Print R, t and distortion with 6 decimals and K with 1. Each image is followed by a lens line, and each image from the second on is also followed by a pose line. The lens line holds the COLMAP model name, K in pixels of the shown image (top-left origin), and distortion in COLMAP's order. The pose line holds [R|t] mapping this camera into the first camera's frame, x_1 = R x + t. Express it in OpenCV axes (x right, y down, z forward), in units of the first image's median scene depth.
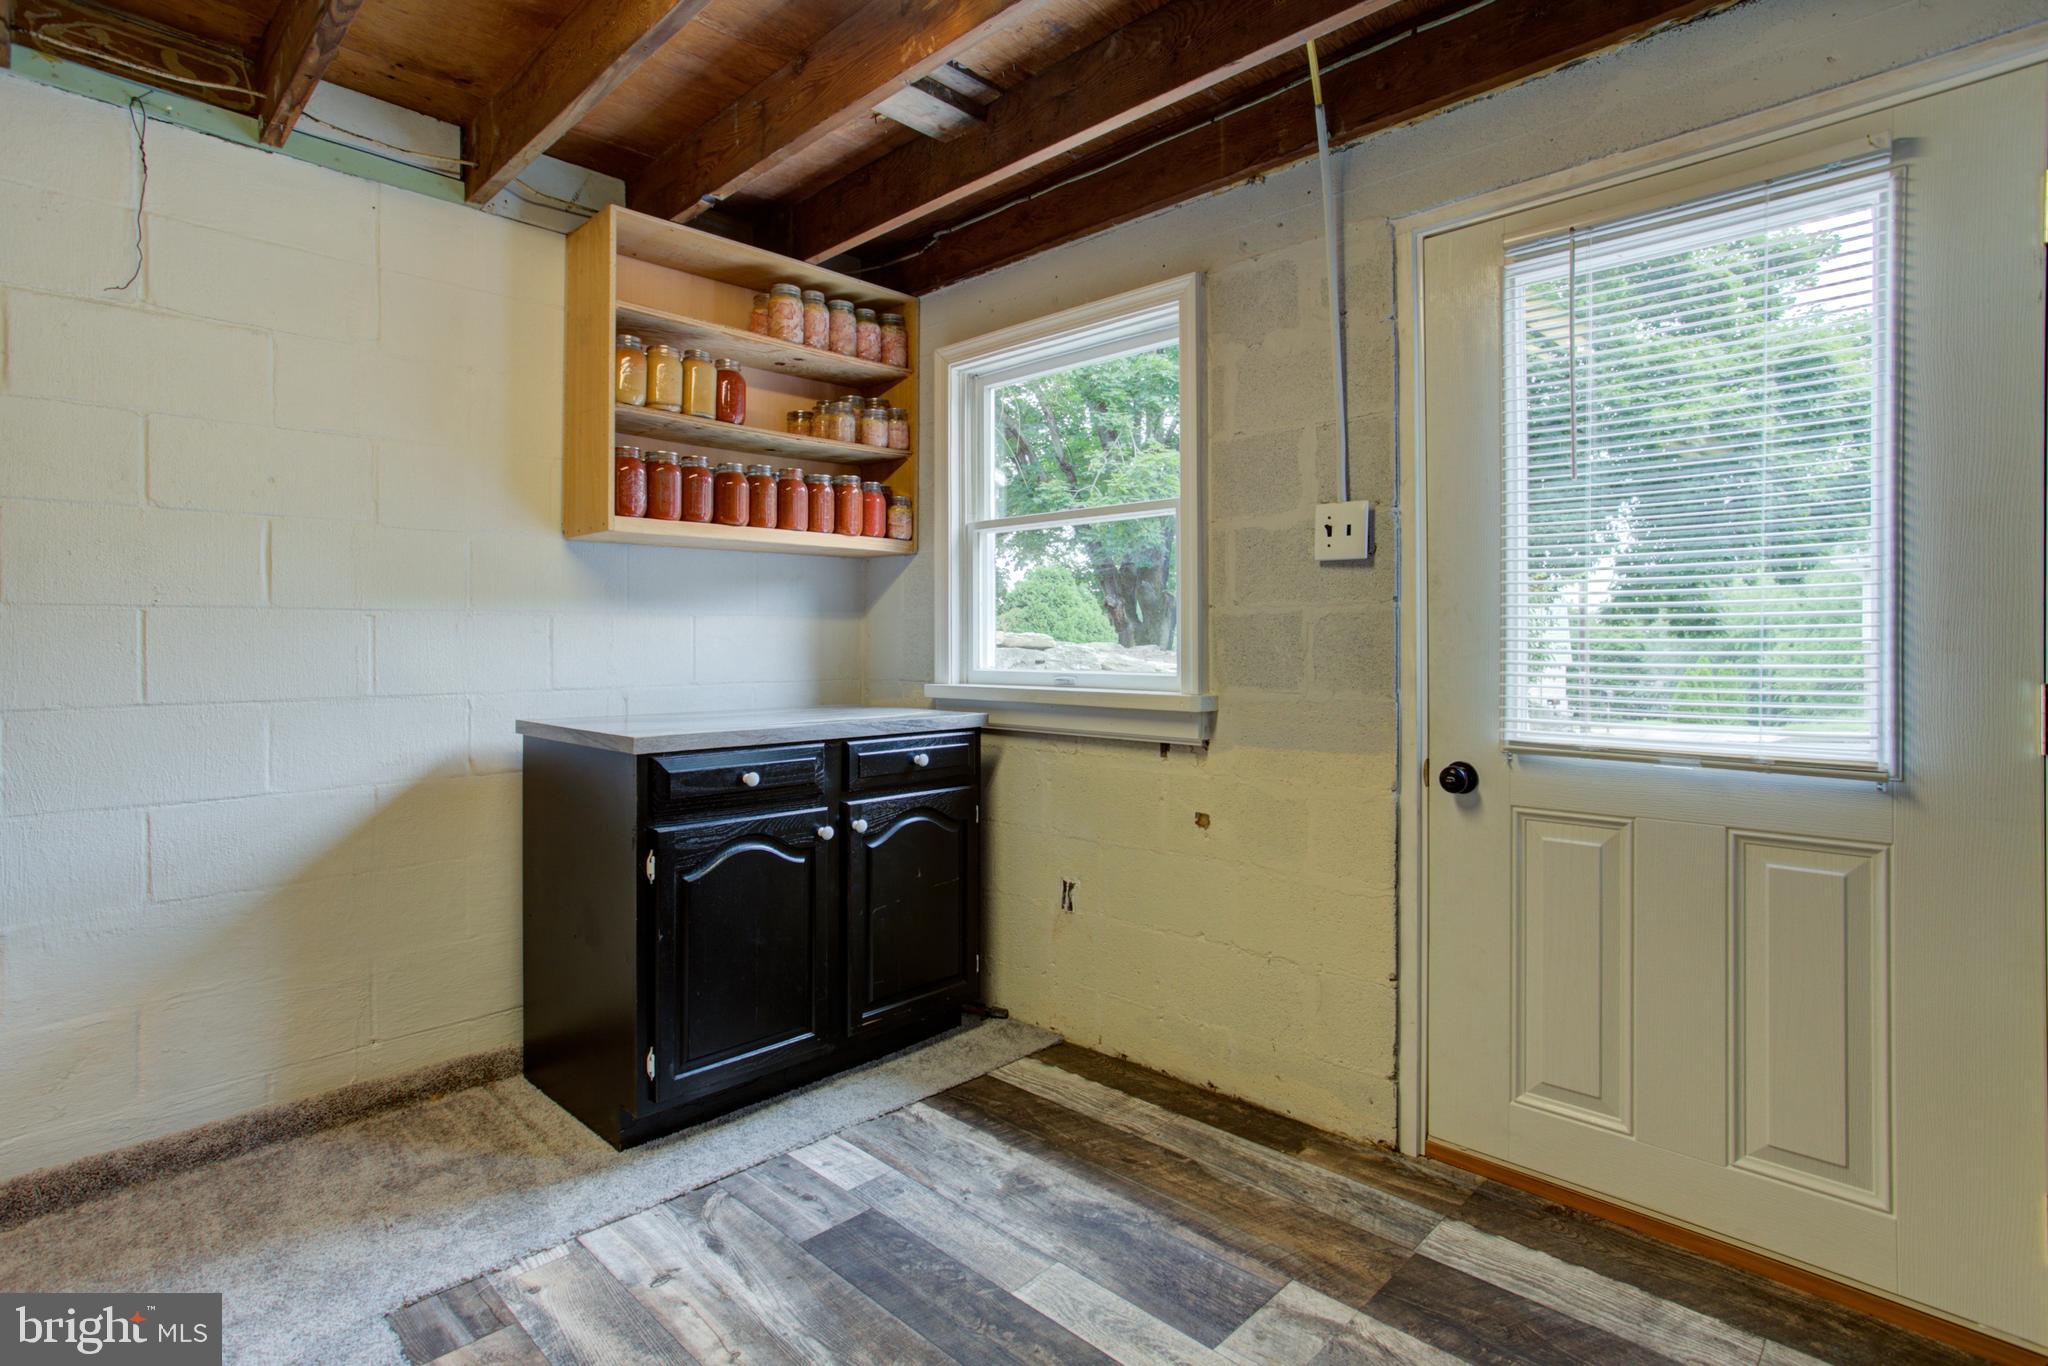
lens RADIAL K [[1004.0, 0, 1022.7], [0, 1004.0, 647.7], [0, 0, 1]] dist [-0.041005, 0.020997]
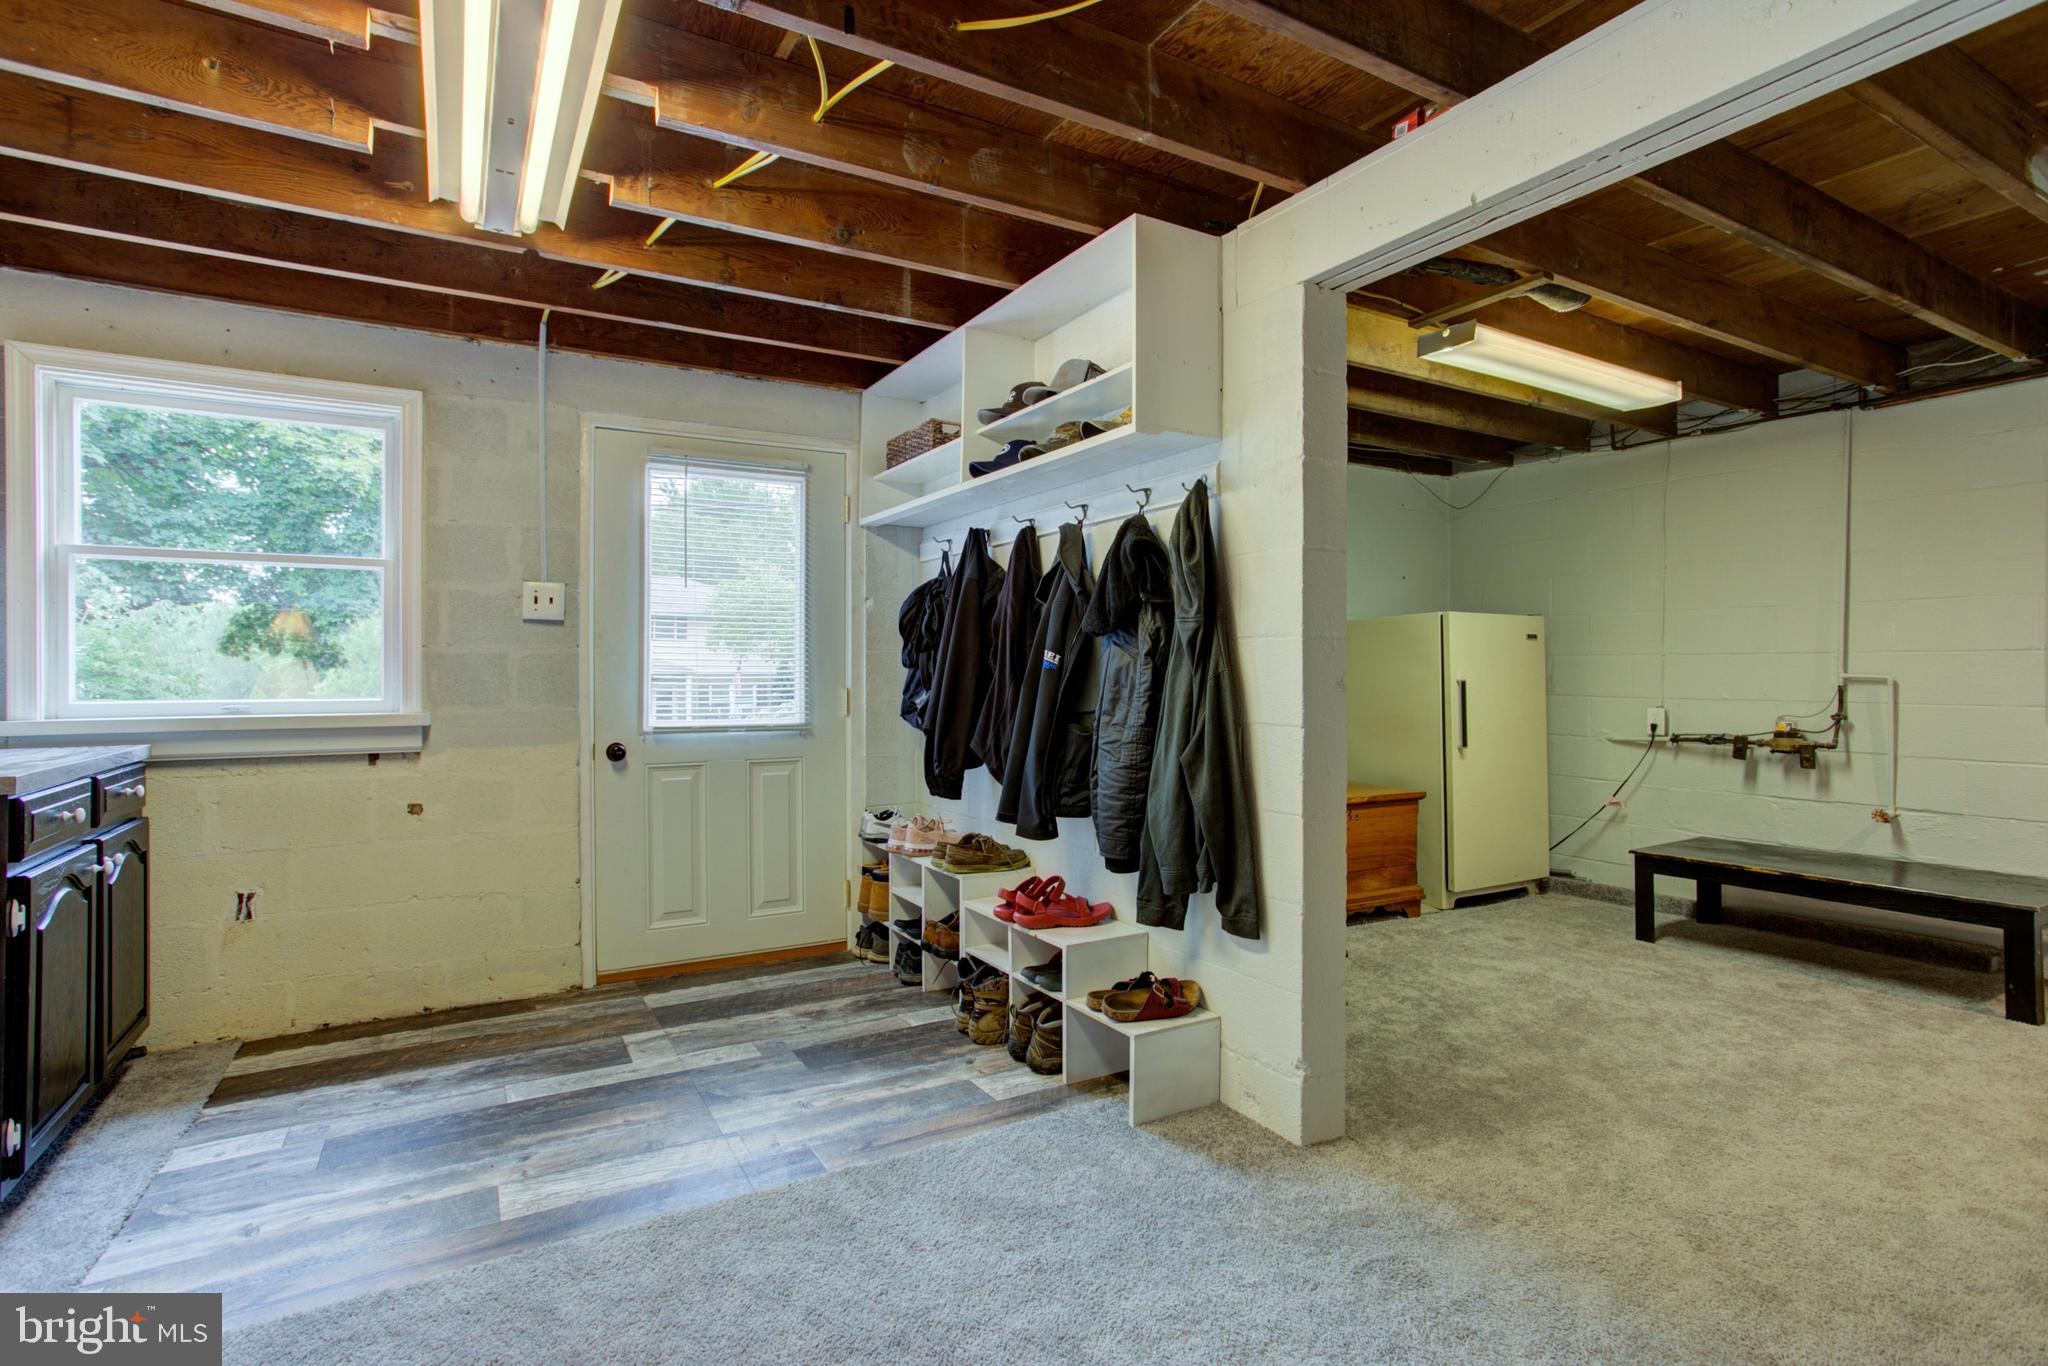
lens RADIAL K [[1001.4, 0, 1019.5], [0, 1001.4, 695.3], [0, 0, 1]] dist [-0.032145, 0.020050]
pose [[0.280788, -0.021811, 0.959522, -0.935213], [0.004086, 0.999760, 0.021530, -0.001242], [-0.959761, -0.002124, 0.280809, -0.134517]]
